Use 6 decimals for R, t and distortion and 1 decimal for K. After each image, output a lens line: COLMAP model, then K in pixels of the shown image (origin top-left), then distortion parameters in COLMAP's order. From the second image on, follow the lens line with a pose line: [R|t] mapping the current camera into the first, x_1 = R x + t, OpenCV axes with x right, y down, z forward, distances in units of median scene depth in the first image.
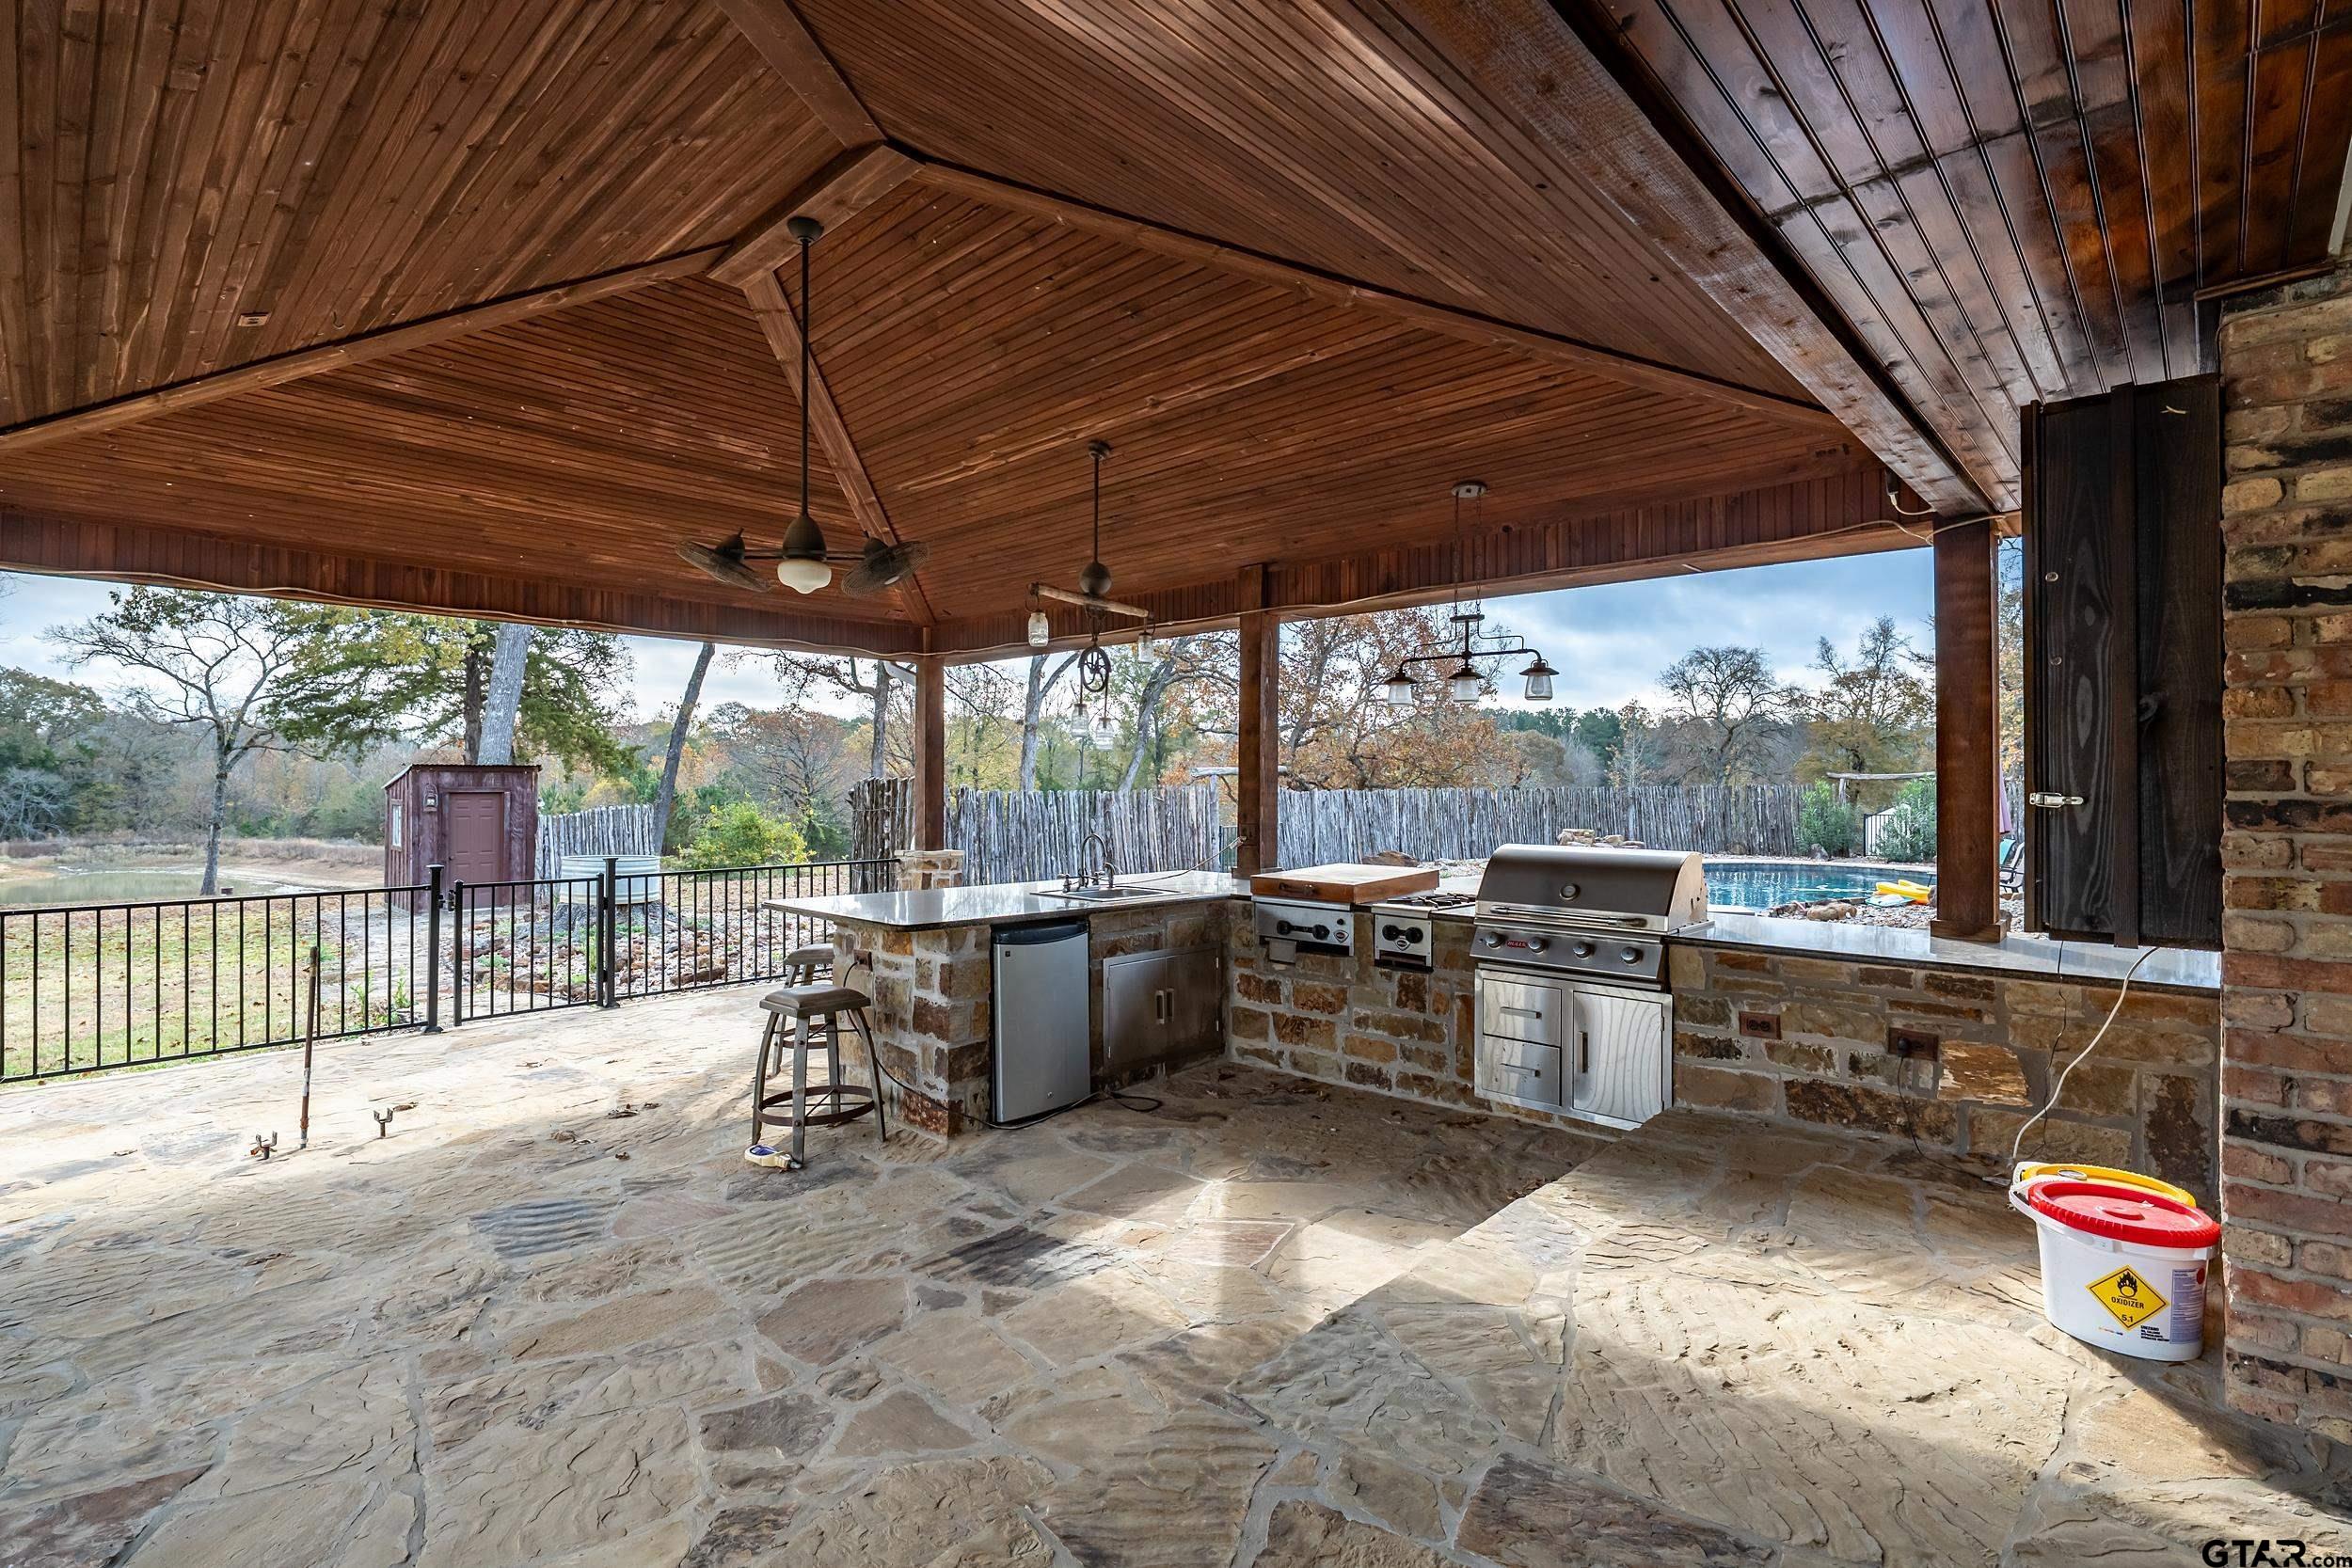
lens RADIAL K [[1106.8, 0, 1179.9], [0, 1106.8, 790.3], [0, 0, 1]] dist [-0.000445, -0.000912]
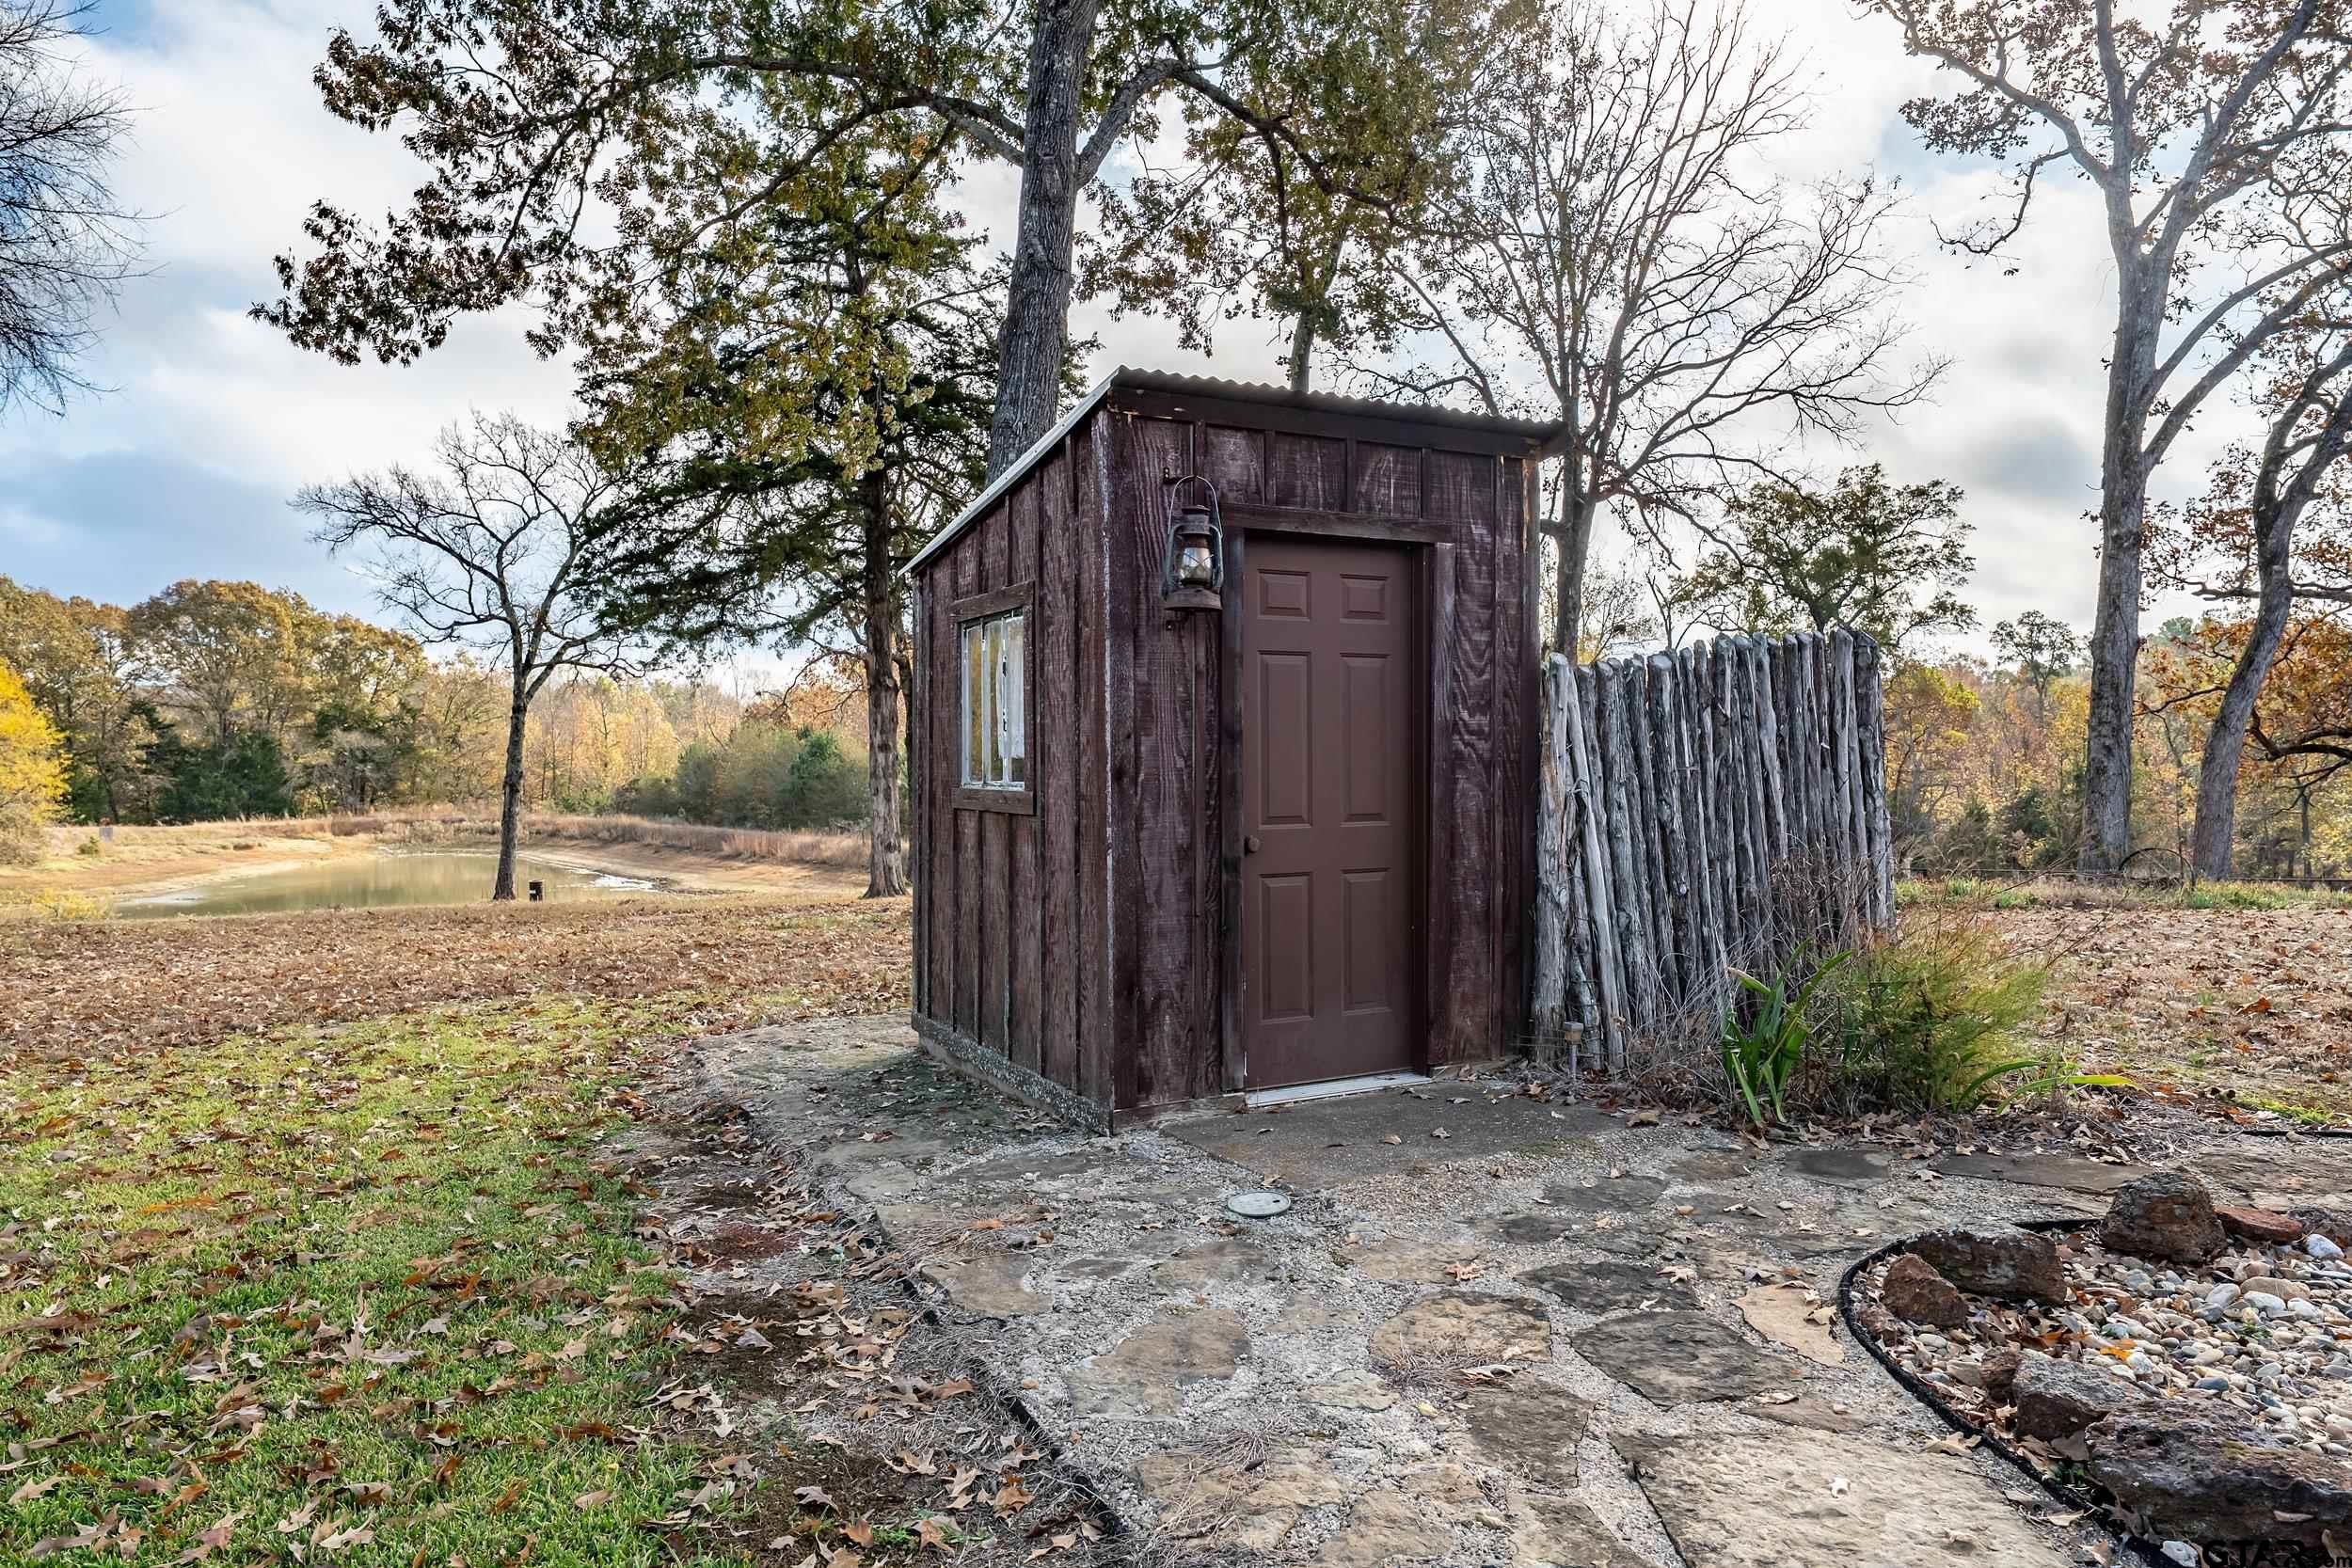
lens RADIAL K [[1493.0, 0, 1174.4], [0, 1493.0, 778.1], [0, 0, 1]] dist [0.000639, 0.001526]
pose [[0.950174, -0.005147, -0.311676, -0.230730], [0.009979, 0.999853, 0.013909, 0.019402], [0.311559, -0.016327, 0.950087, 0.288951]]
